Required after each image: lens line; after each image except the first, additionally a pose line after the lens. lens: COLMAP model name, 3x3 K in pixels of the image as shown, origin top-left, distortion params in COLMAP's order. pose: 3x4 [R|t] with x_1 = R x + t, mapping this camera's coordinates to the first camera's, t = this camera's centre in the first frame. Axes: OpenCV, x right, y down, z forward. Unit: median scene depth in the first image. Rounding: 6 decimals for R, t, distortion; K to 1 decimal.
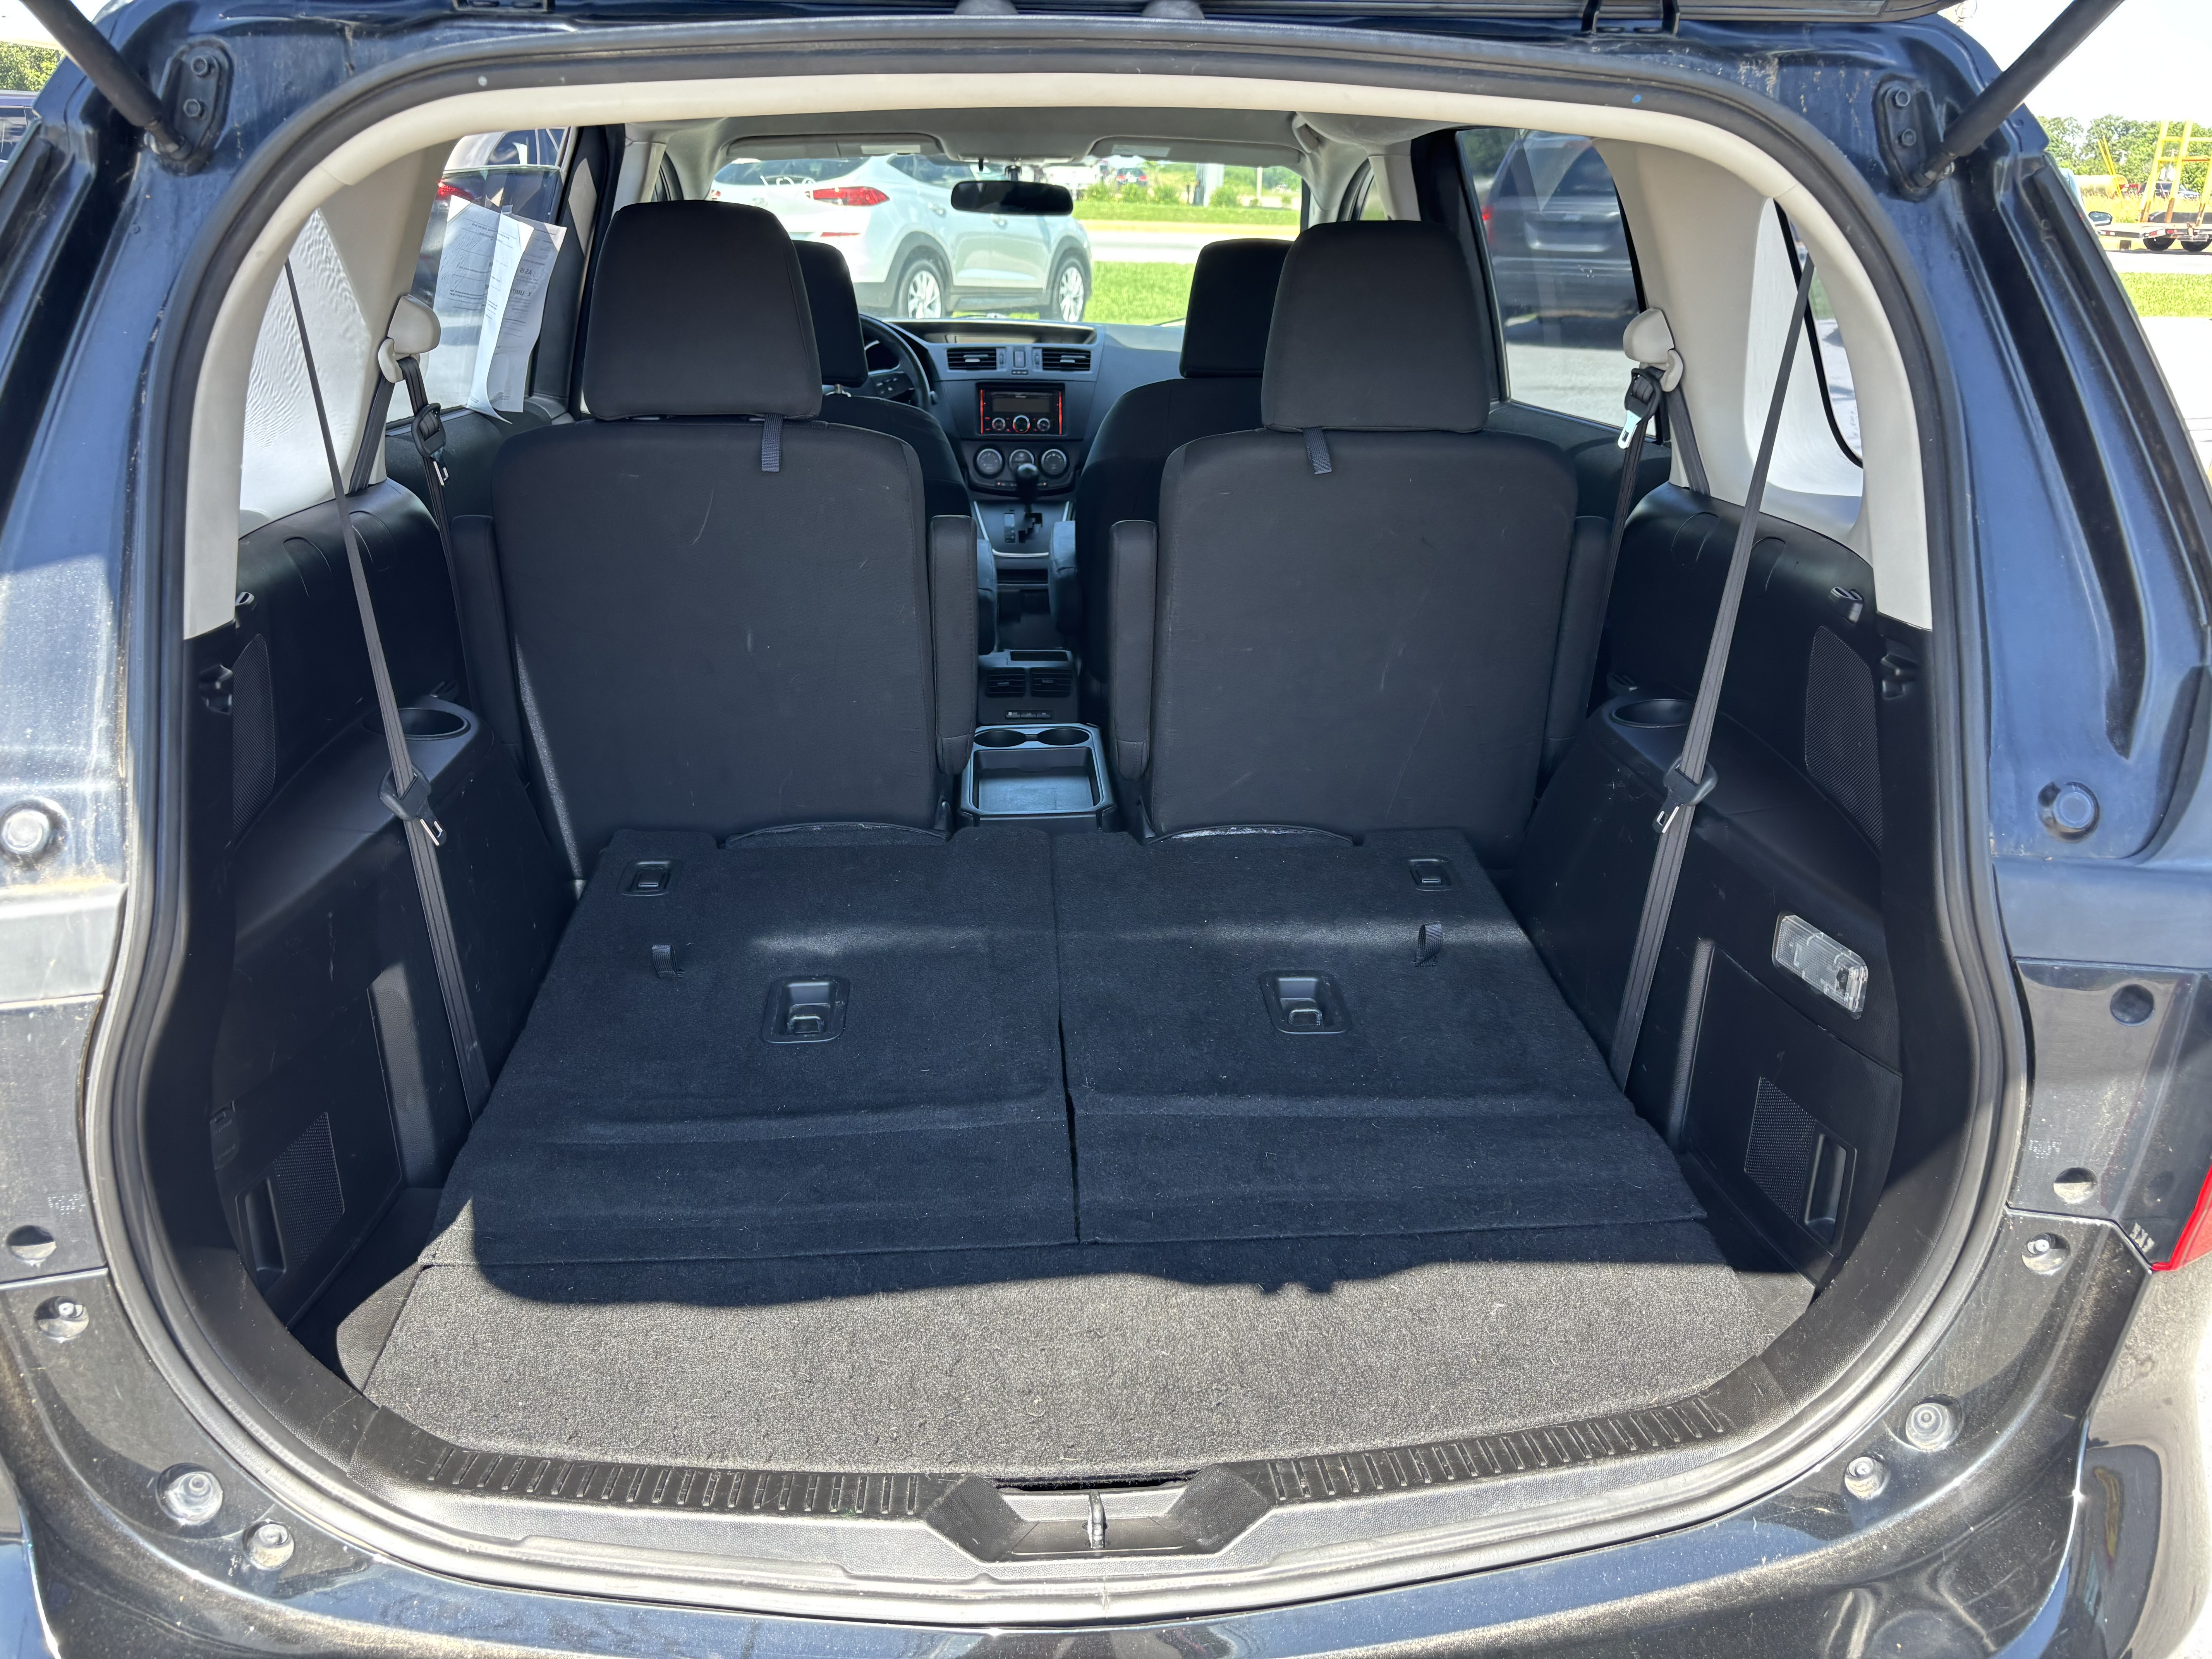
lens RADIAL K [[1670.4, 0, 1110.4], [0, 1670.4, 833.7], [0, 0, 1]] dist [0.037693, -0.031987]
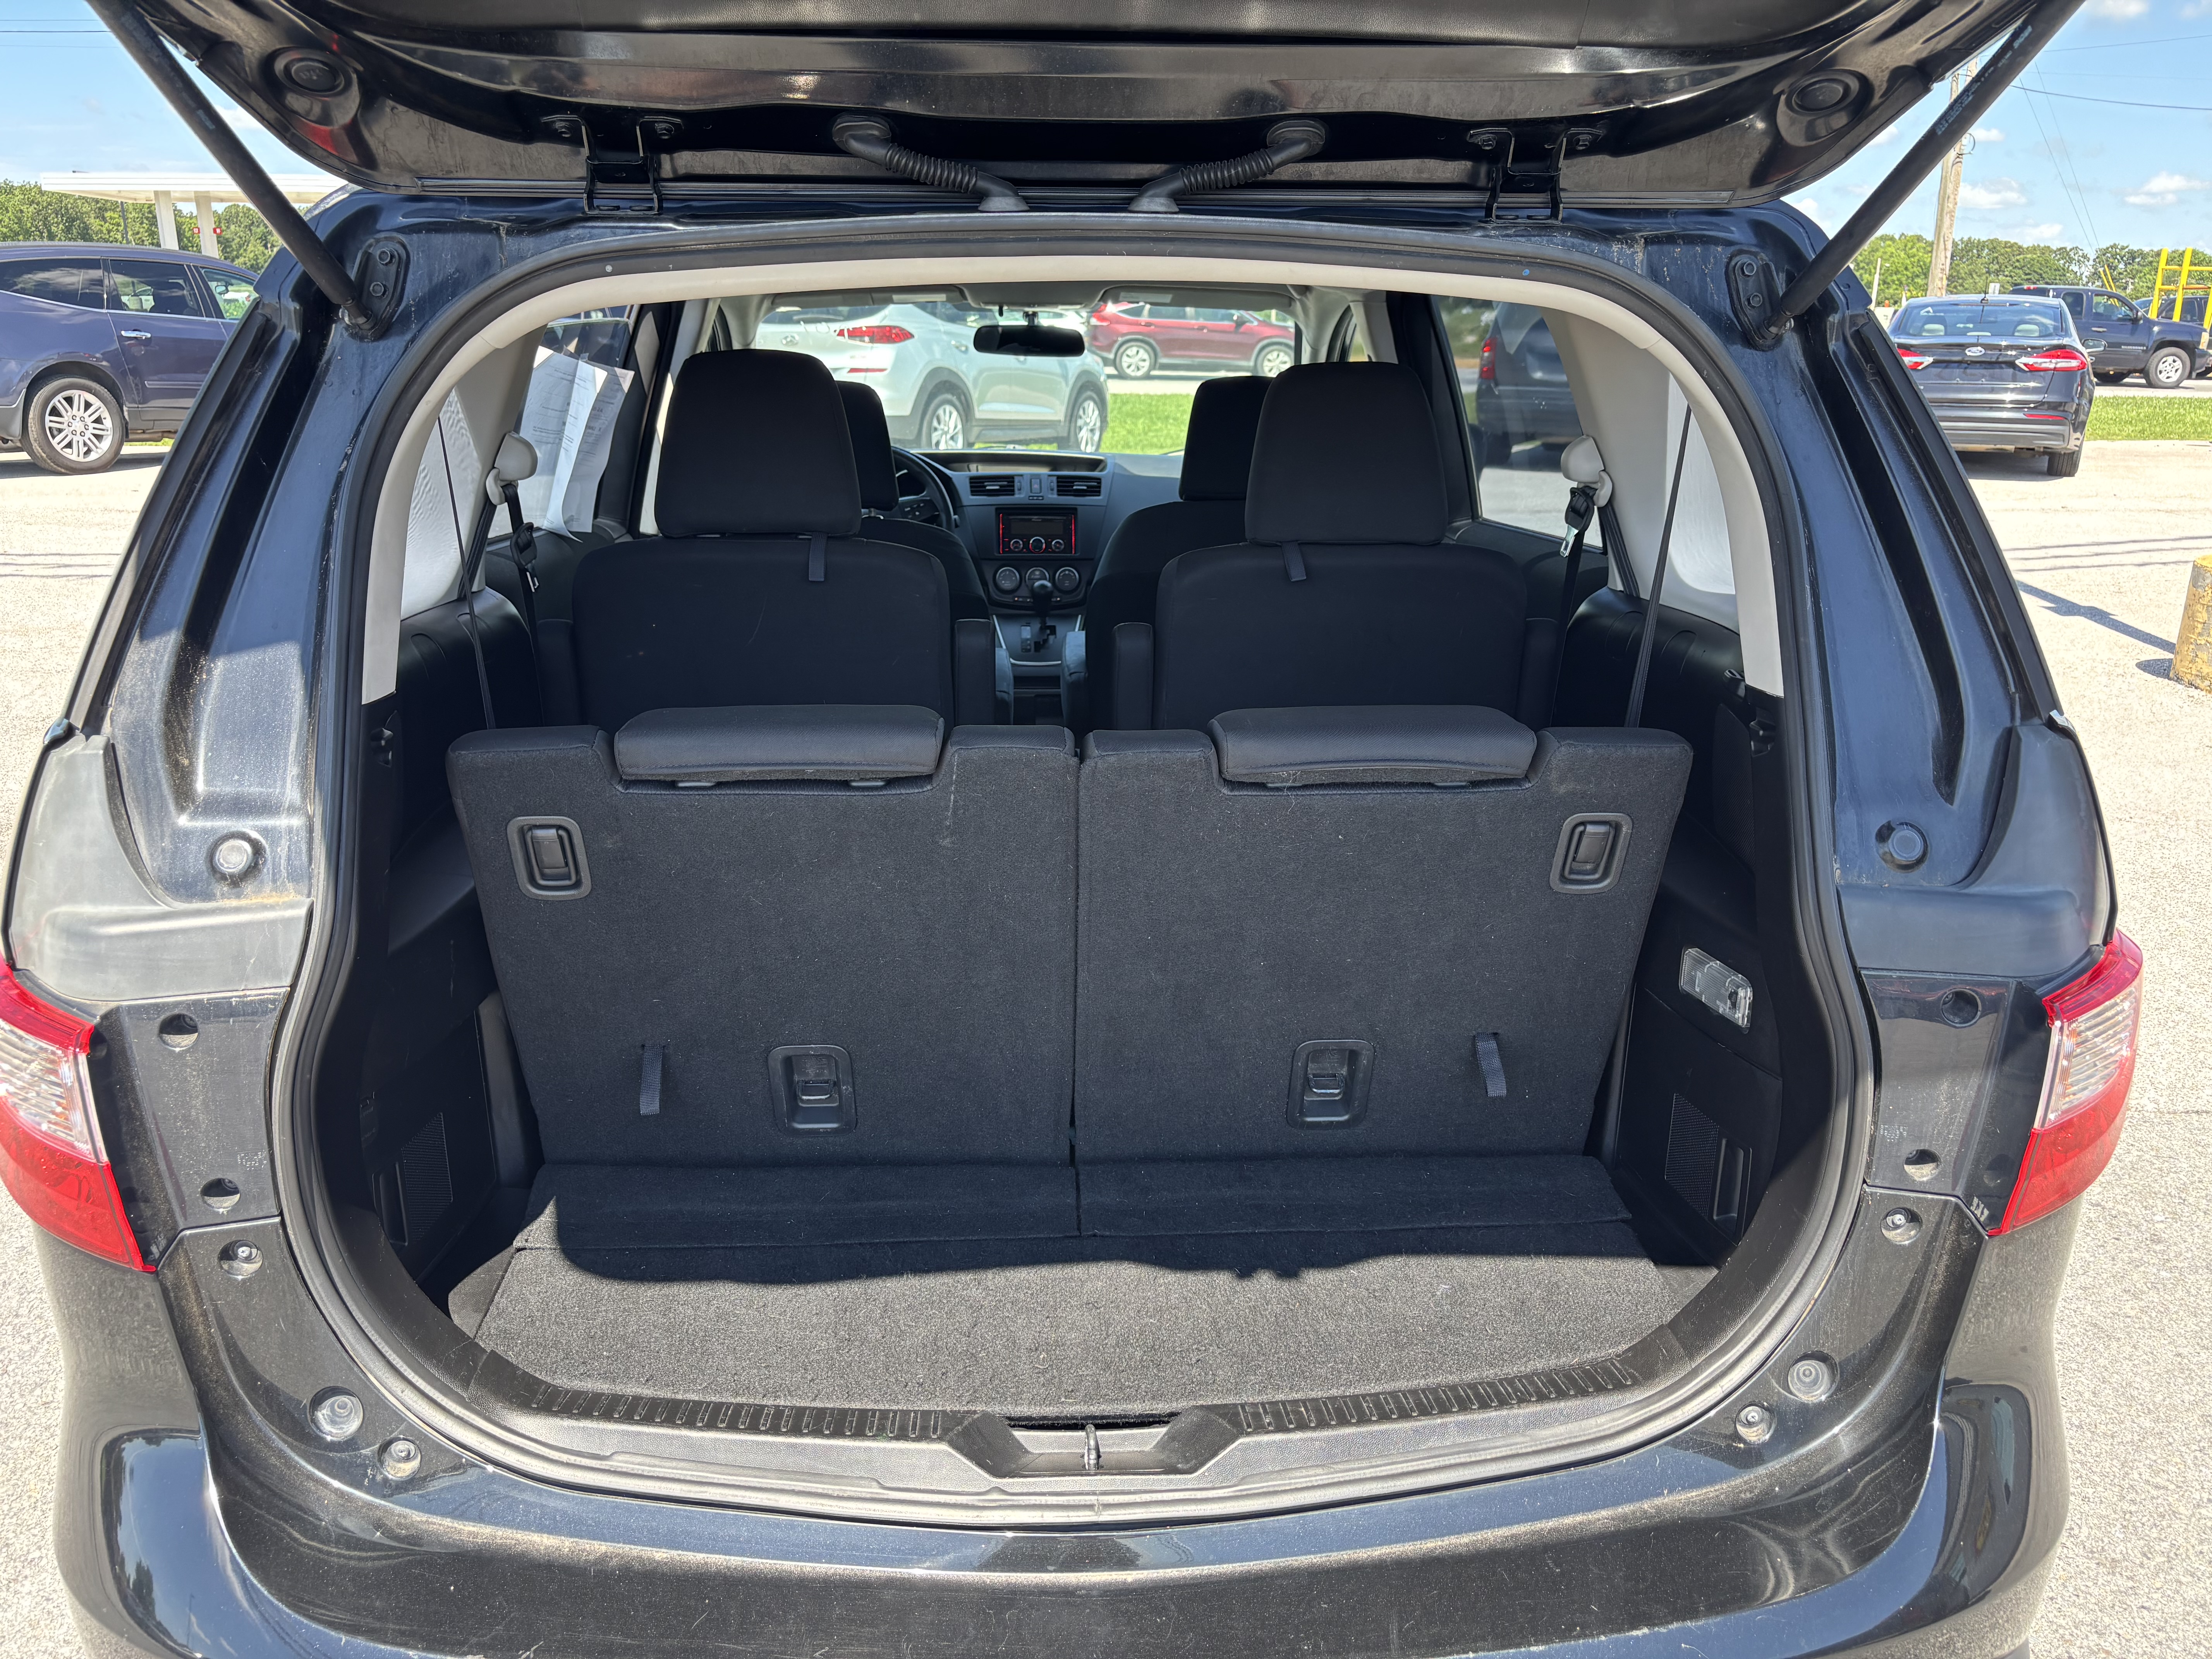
lens RADIAL K [[1670.4, 0, 1089.0], [0, 1670.4, 835.0], [0, 0, 1]] dist [0.037693, -0.031987]
pose [[0.999730, -0.000531, -0.023250, 0.016588], [-0.001103, 0.997530, -0.070234, 0.059054], [0.023230, 0.070240, 0.997260, -0.193955]]
